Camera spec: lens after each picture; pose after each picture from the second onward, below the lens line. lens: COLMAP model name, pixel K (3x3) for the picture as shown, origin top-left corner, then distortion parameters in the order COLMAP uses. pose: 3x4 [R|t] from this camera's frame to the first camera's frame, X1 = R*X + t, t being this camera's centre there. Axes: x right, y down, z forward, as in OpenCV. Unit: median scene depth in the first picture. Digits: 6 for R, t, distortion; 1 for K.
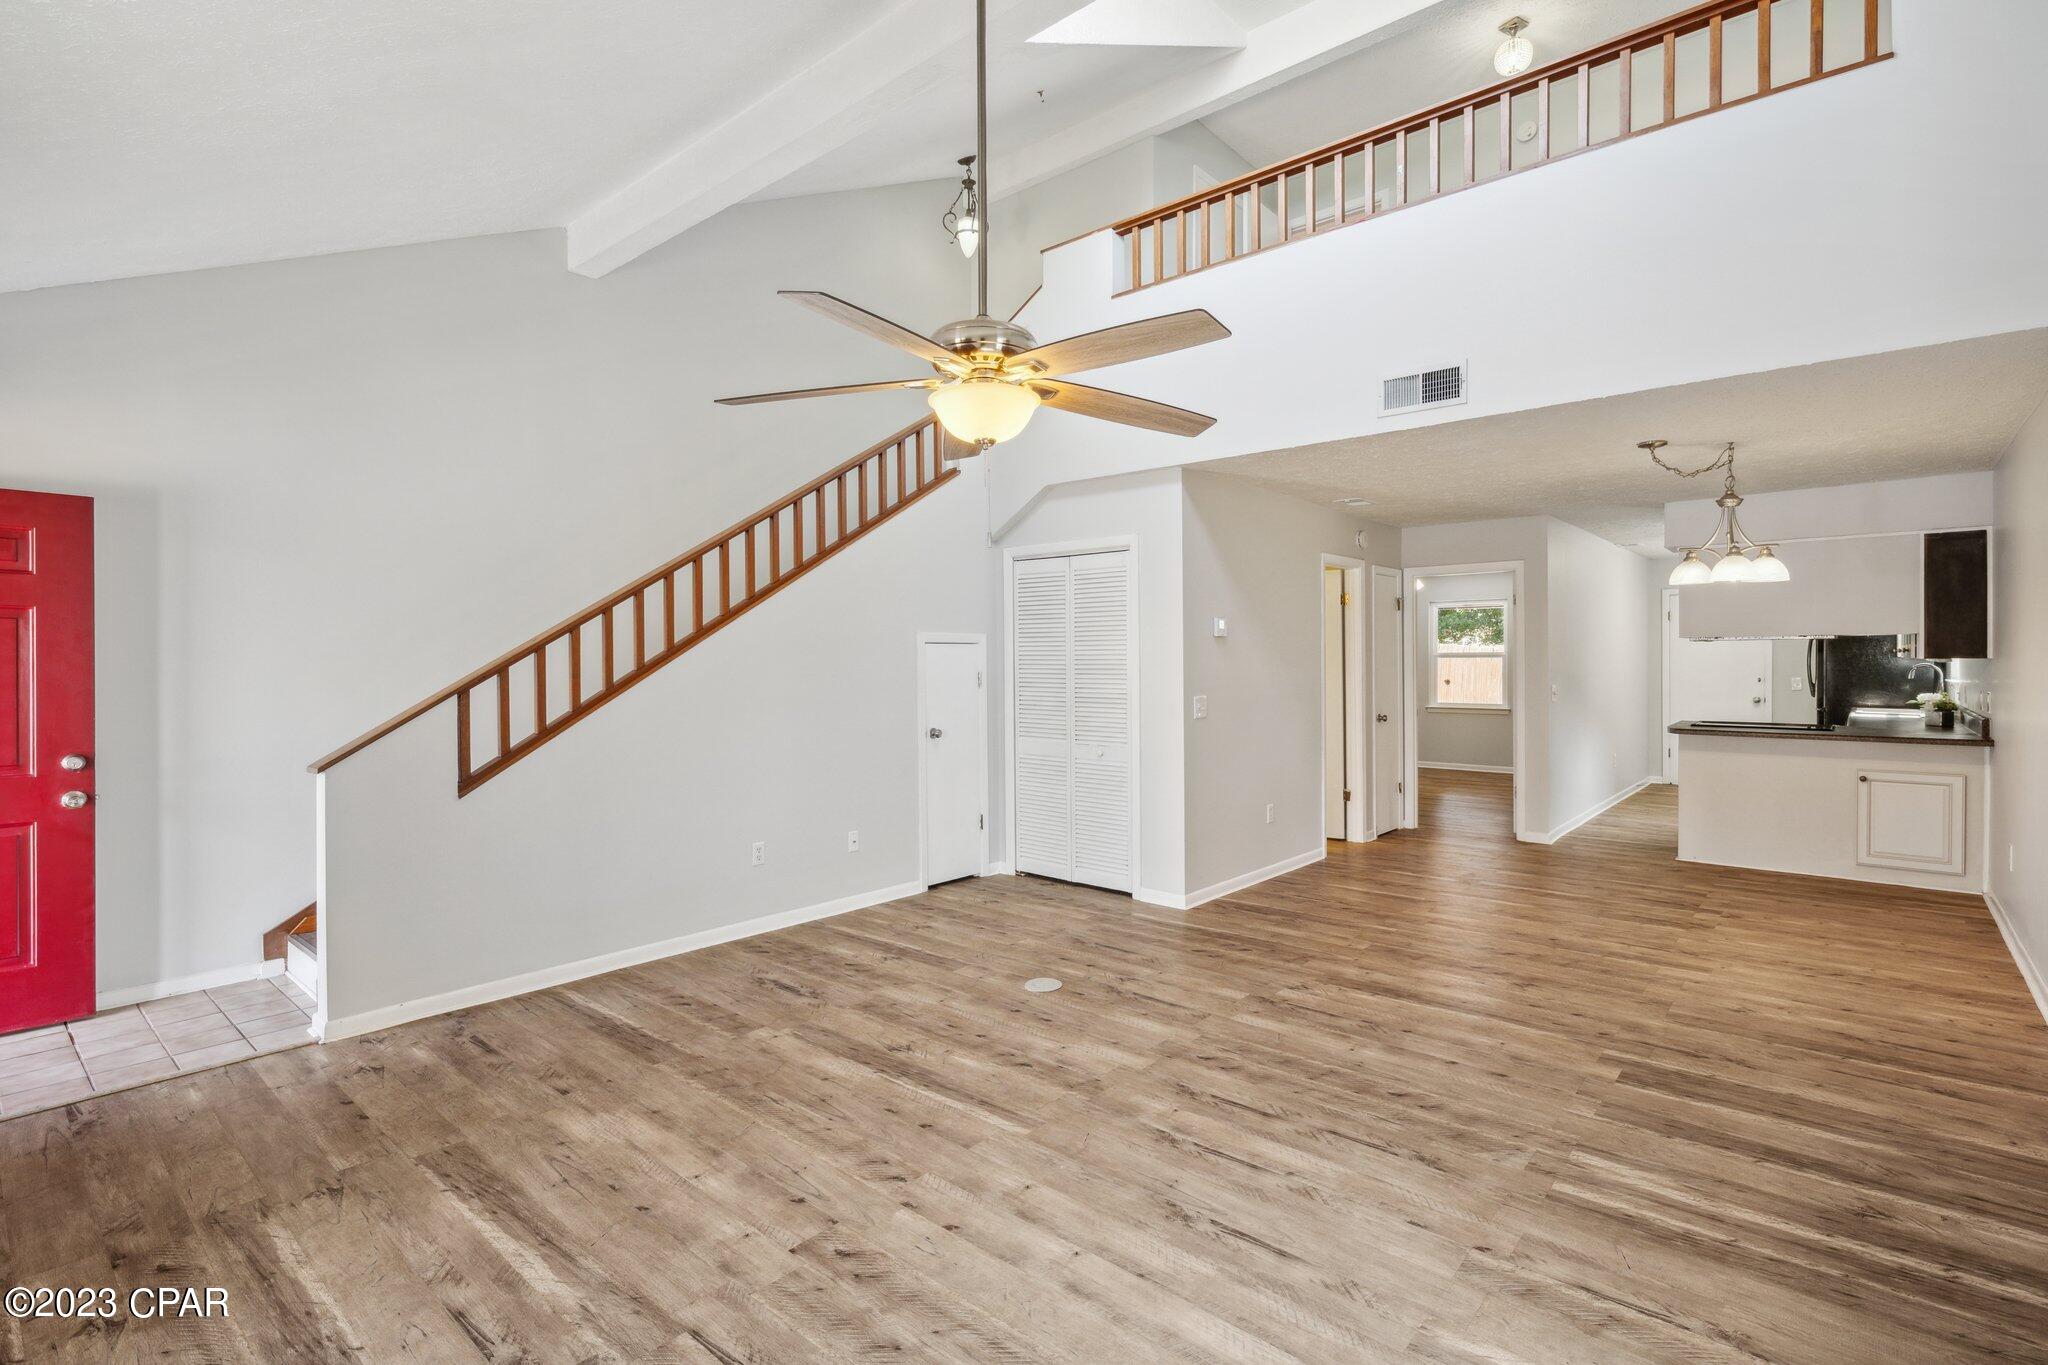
lens RADIAL K [[954.6, 0, 1014.9], [0, 954.6, 664.7], [0, 0, 1]] dist [0.003271, -0.002194]
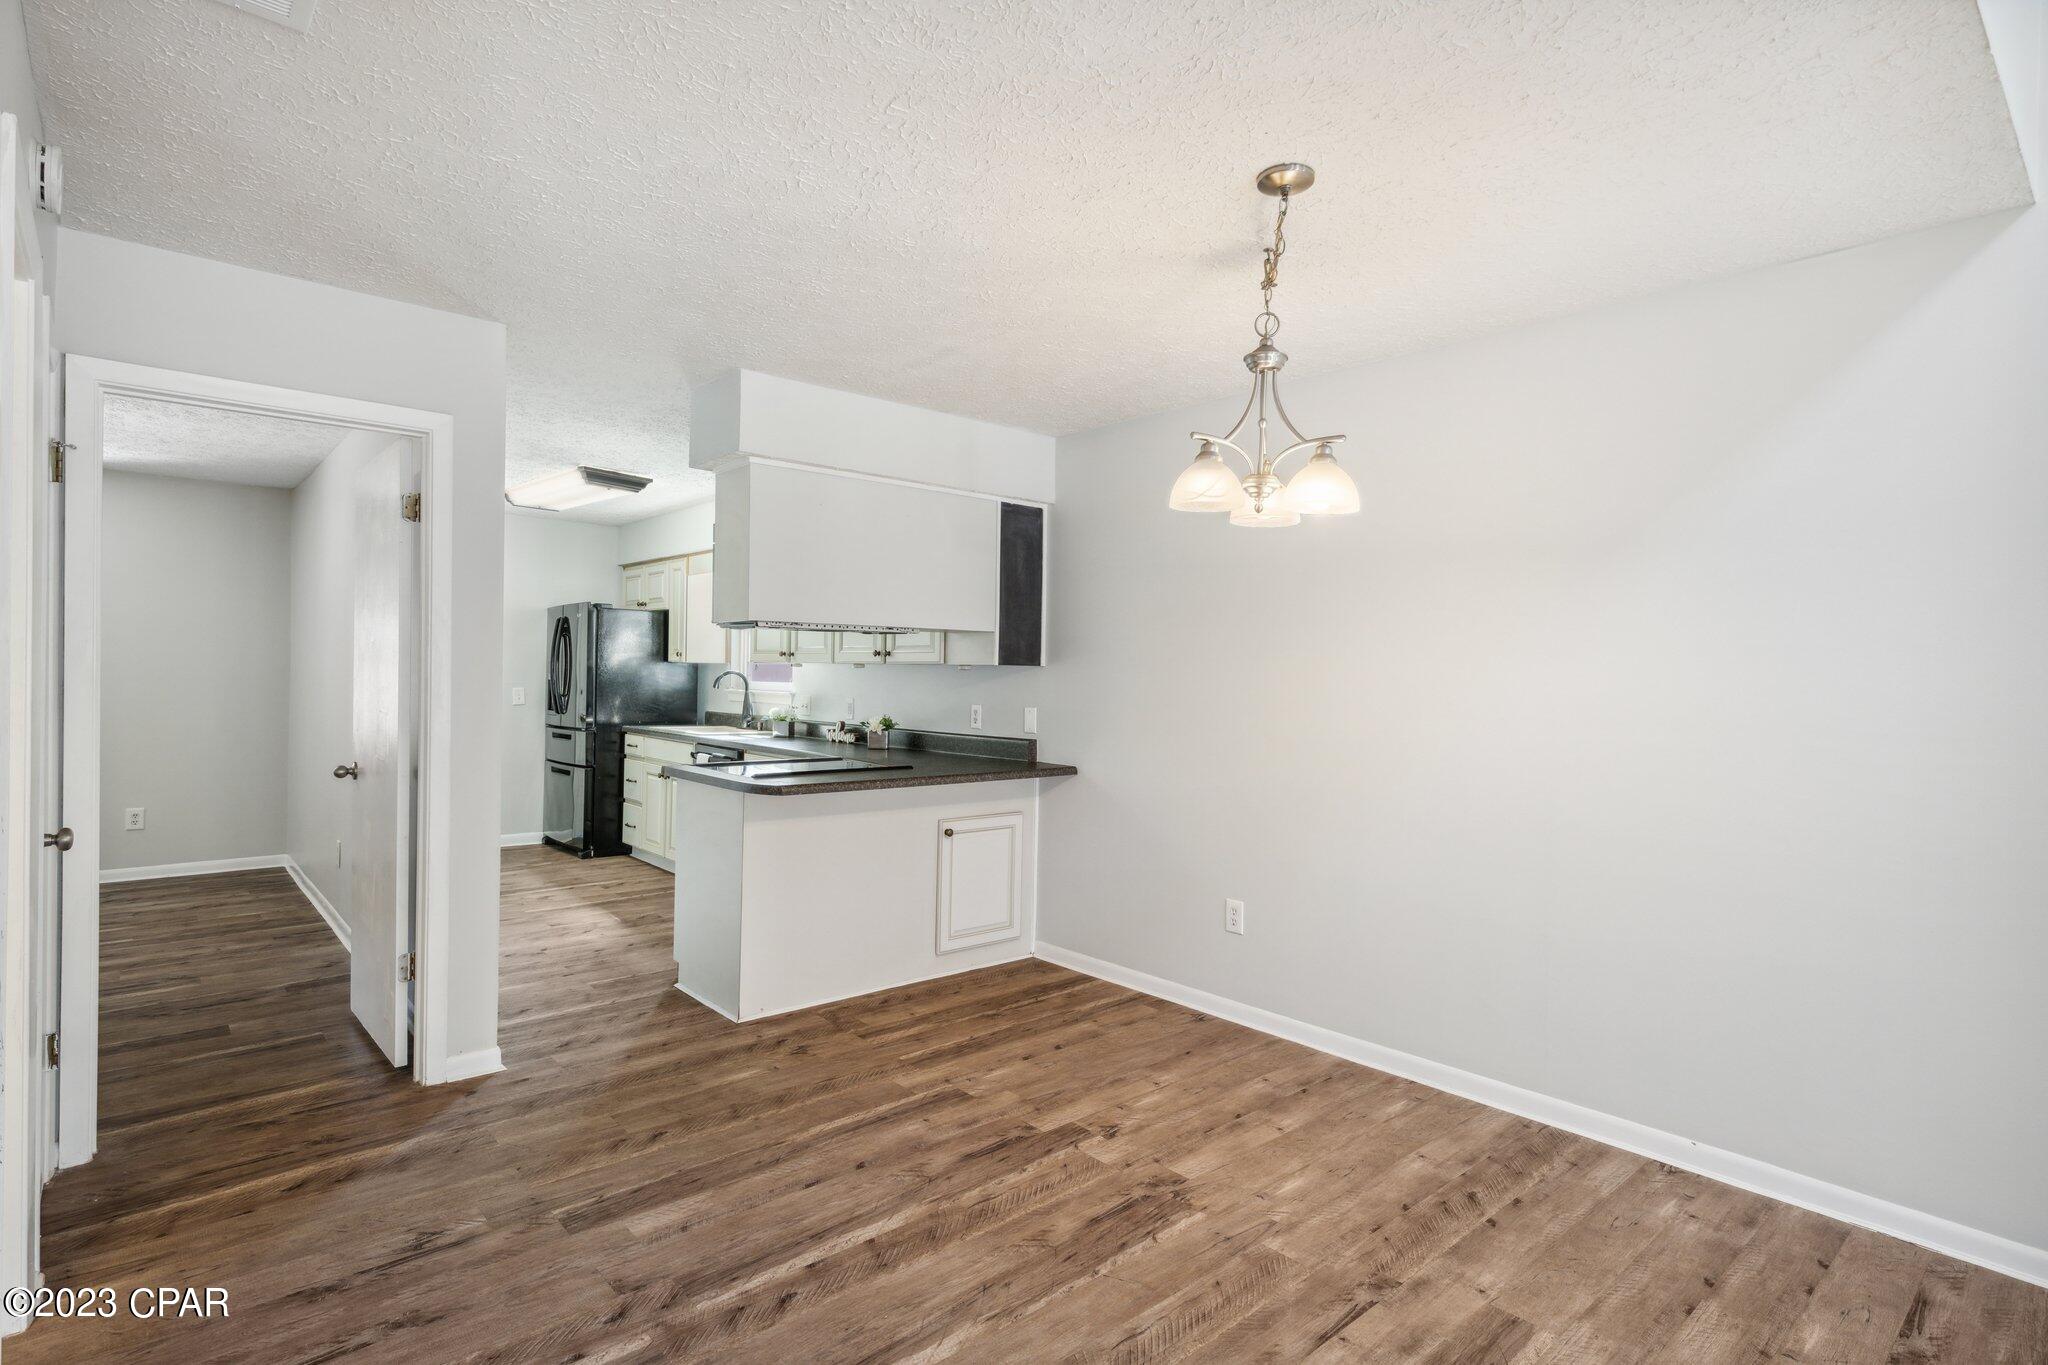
lens RADIAL K [[1000.6, 0, 1019.3], [0, 1000.6, 683.6], [0, 0, 1]] dist [-0.000232, -0.001407]
pose [[0.109169, -0.002991, 0.994019, 0.247041], [-0.012717, 0.999909, 0.004405, 0.007531], [-0.993942, -0.013122, 0.109121, 1.406100]]
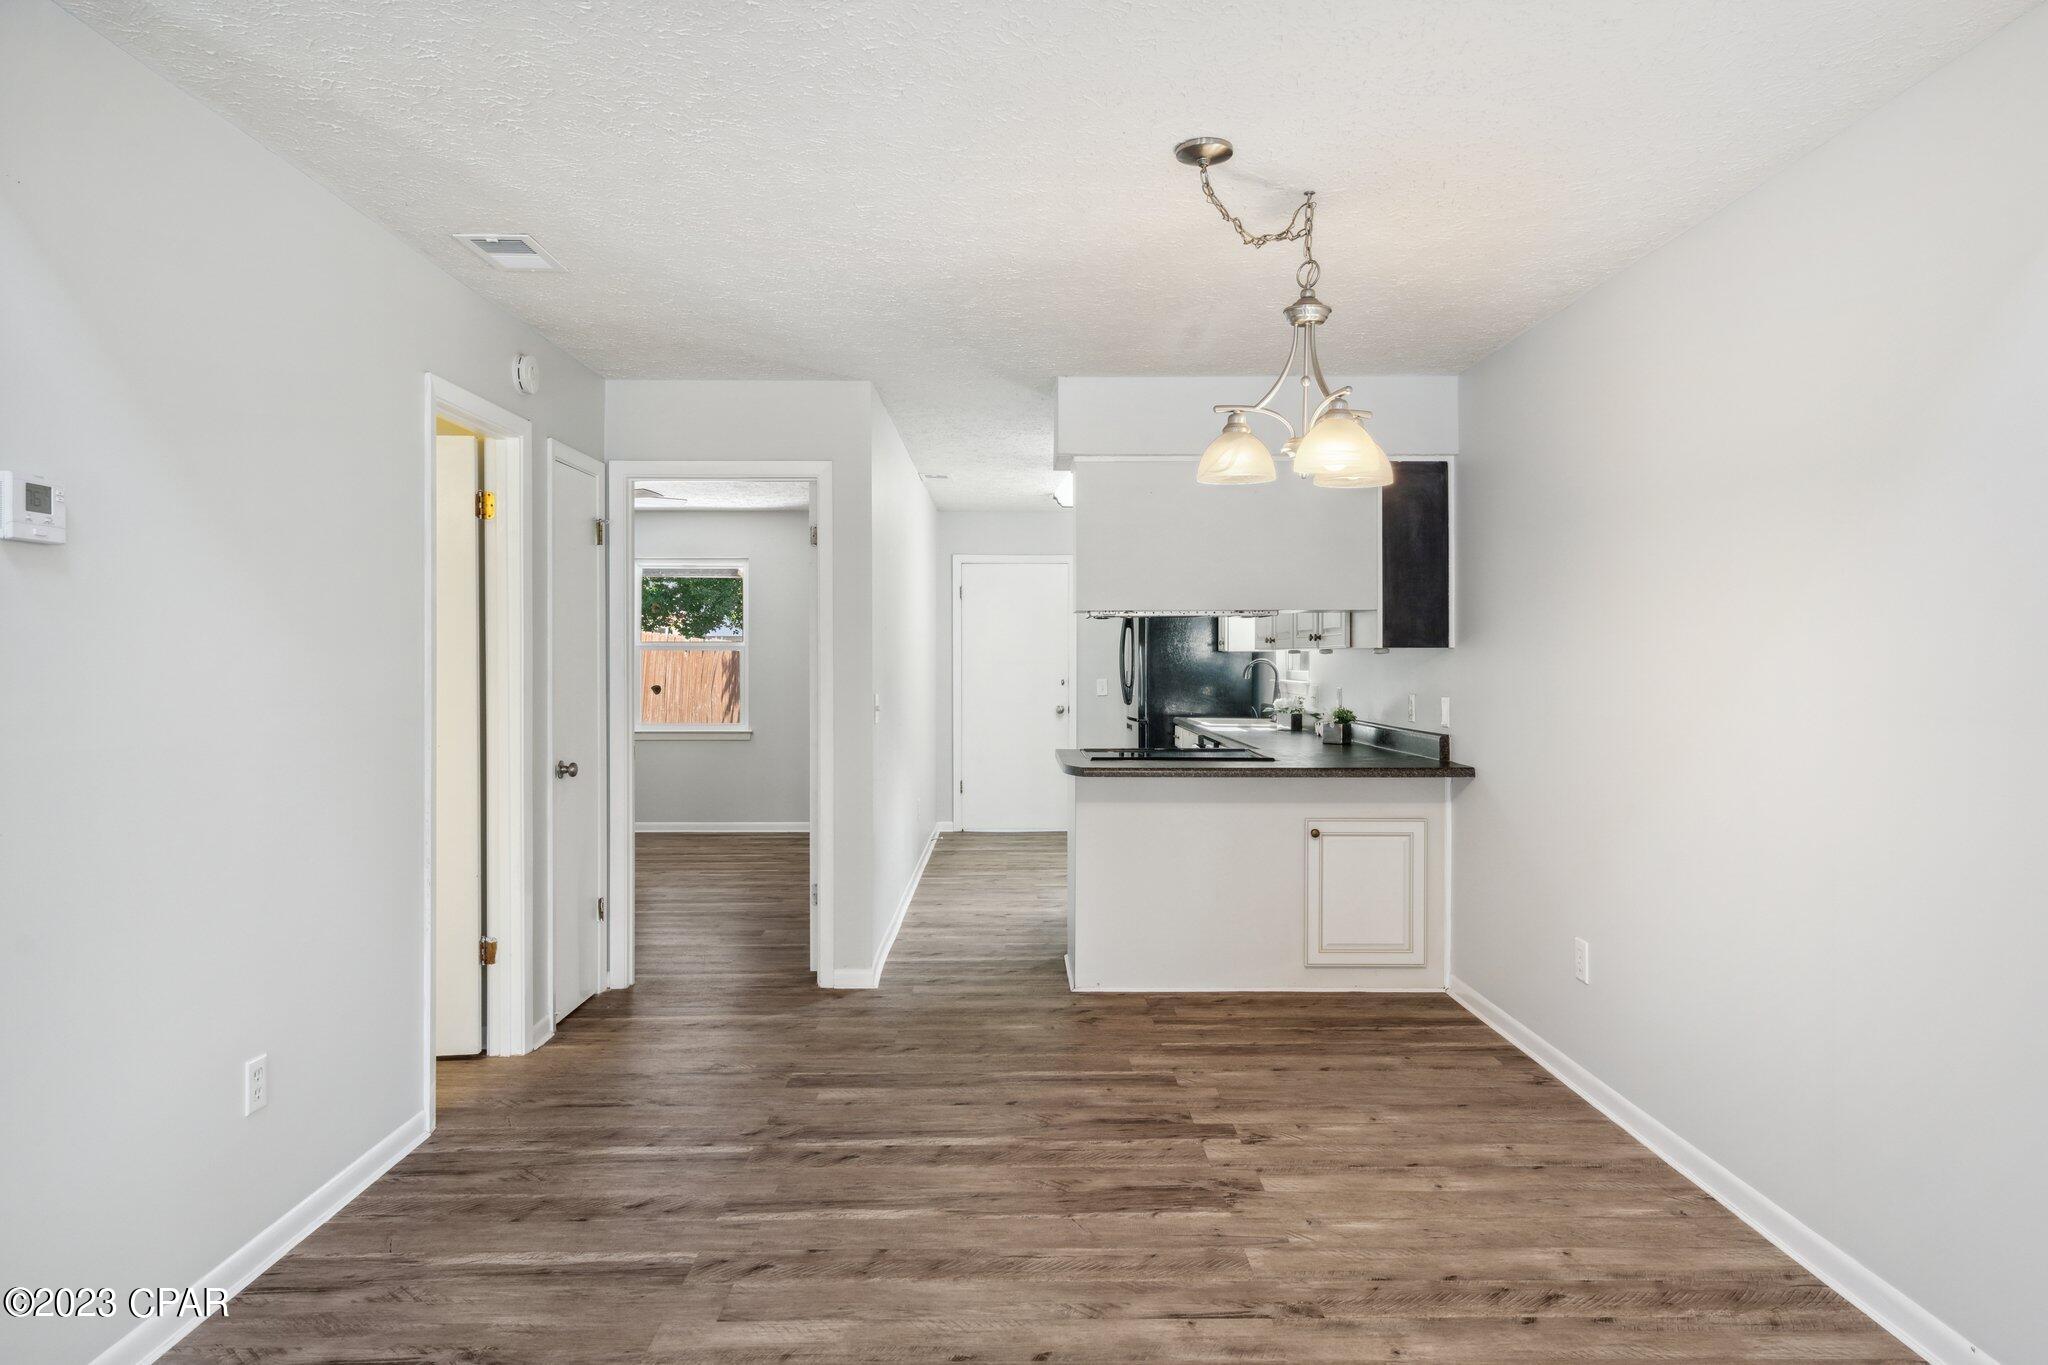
lens RADIAL K [[1229.6, 0, 1048.9], [0, 1229.6, 660.7], [0, 0, 1]] dist [-0.003252, -0.000487]
pose [[0.723278, 0.003767, 0.690547, 0.294358], [-0.000655, 0.999988, -0.004769, 0.011140], [-0.690557, 0.002997, 0.723272, 0.845550]]
